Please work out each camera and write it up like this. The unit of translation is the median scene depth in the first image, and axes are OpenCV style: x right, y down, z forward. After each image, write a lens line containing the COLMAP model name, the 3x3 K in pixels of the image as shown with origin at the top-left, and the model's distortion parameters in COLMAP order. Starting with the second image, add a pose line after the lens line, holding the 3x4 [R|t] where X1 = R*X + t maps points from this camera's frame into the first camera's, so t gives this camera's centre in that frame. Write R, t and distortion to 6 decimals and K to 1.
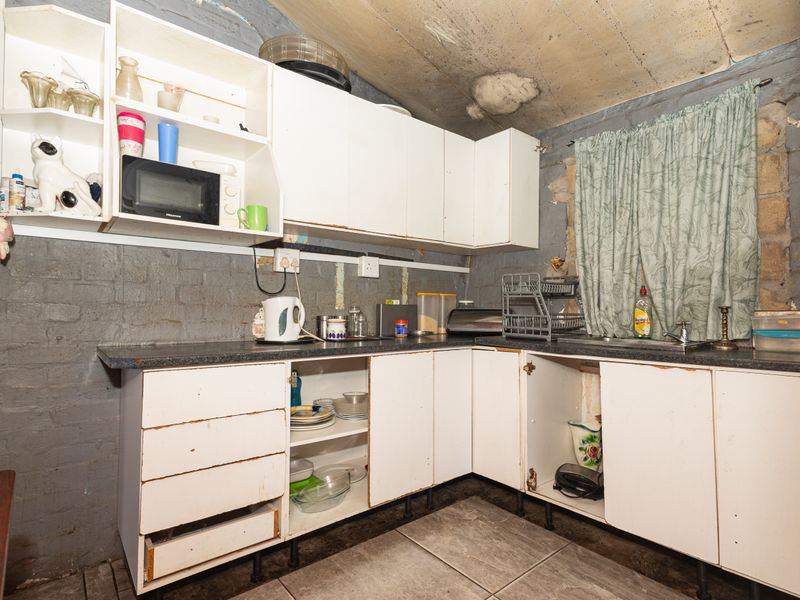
lens RADIAL K [[413.1, 0, 401.6], [0, 413.1, 302.4], [0, 0, 1]] dist [0.003186, 0.000218]
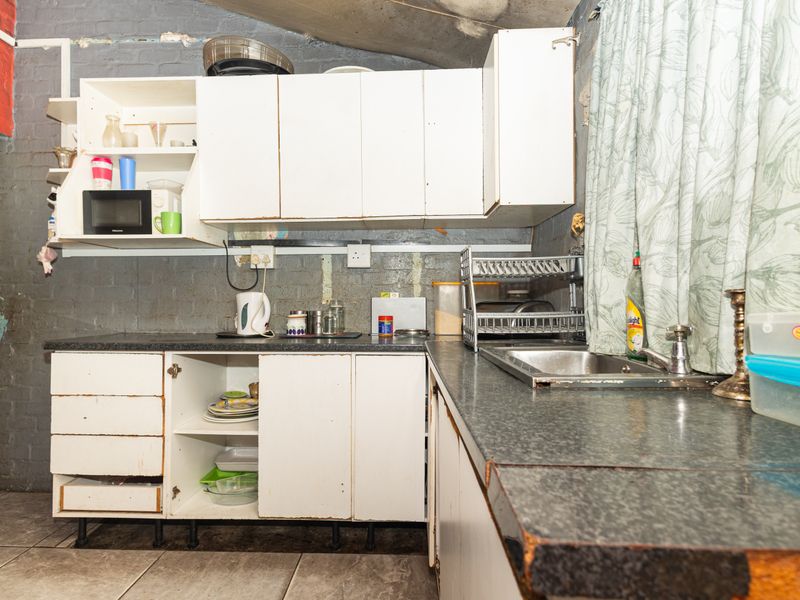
lens RADIAL K [[430.5, 0, 400.0], [0, 430.5, 300.0], [0, 0, 1]] dist [0.006461, 0.000915]
pose [[0.749546, -0.014670, -0.661790, 0.710902], [0.020354, 0.999792, 0.000891, 0.011886], [0.661639, -0.014138, 0.749689, 0.429617]]
